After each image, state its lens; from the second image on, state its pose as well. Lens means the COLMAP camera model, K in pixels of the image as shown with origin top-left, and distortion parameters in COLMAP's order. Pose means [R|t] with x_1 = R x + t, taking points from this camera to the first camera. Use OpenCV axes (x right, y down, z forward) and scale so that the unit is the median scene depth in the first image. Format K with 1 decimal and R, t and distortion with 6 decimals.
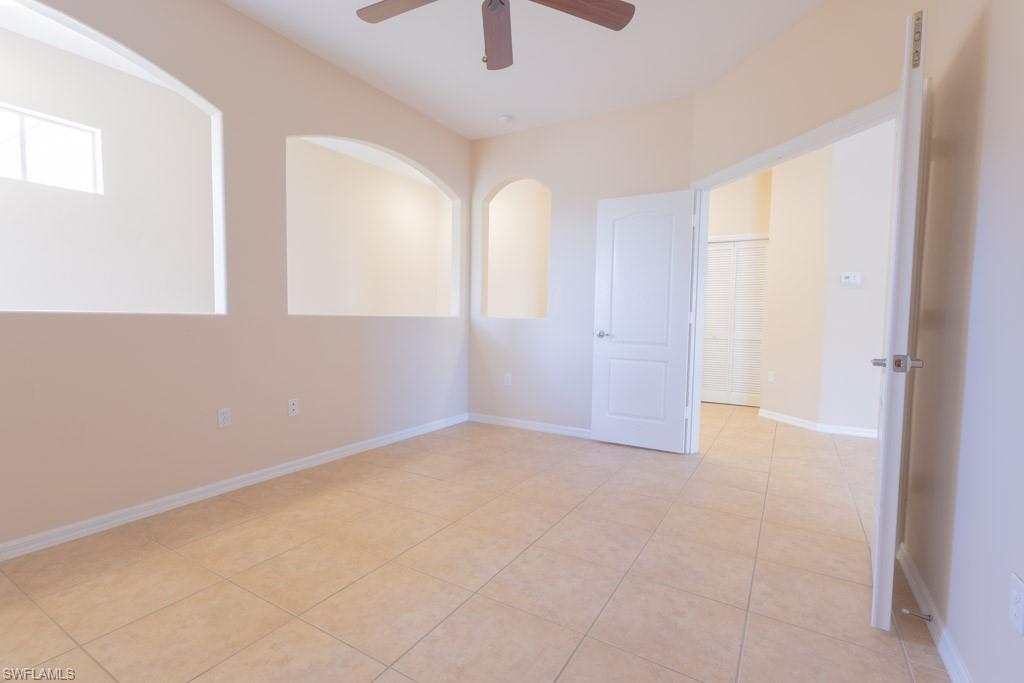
lens RADIAL K [[472.8, 0, 508.5], [0, 472.8, 344.6], [0, 0, 1]] dist [0.008160, 0.000547]
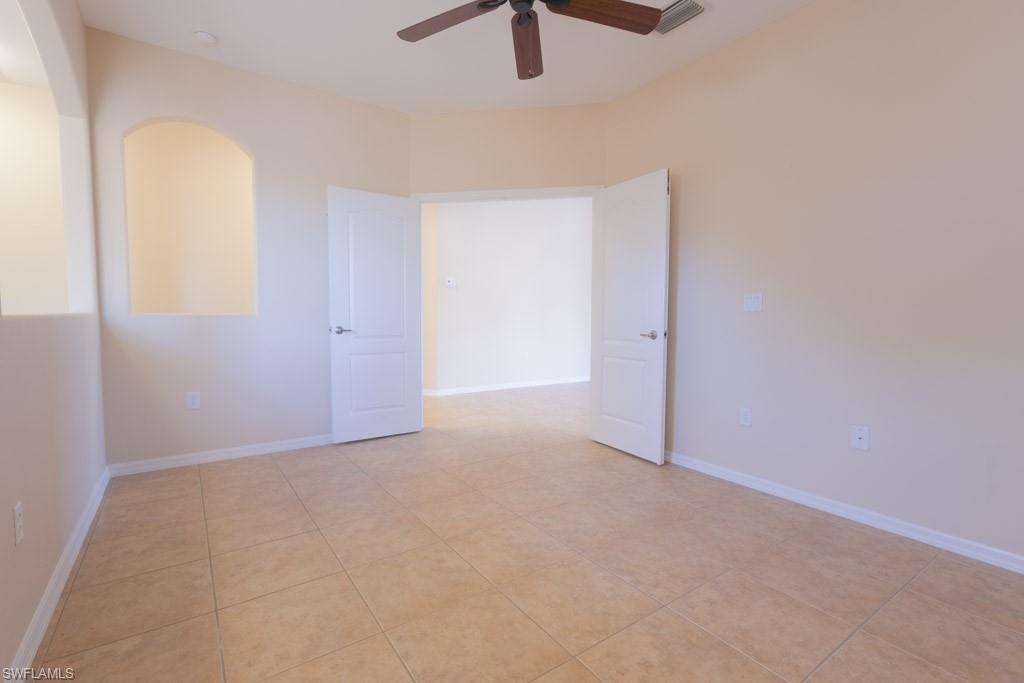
lens RADIAL K [[472.8, 0, 512.0], [0, 472.8, 341.2], [0, 0, 1]] dist [0.008160, 0.000547]
pose [[0.401558, -0.066790, 0.913395, -0.538257], [0.054673, 0.997307, 0.048890, -0.027784], [-0.914200, 0.030306, 0.404128, 0.310374]]
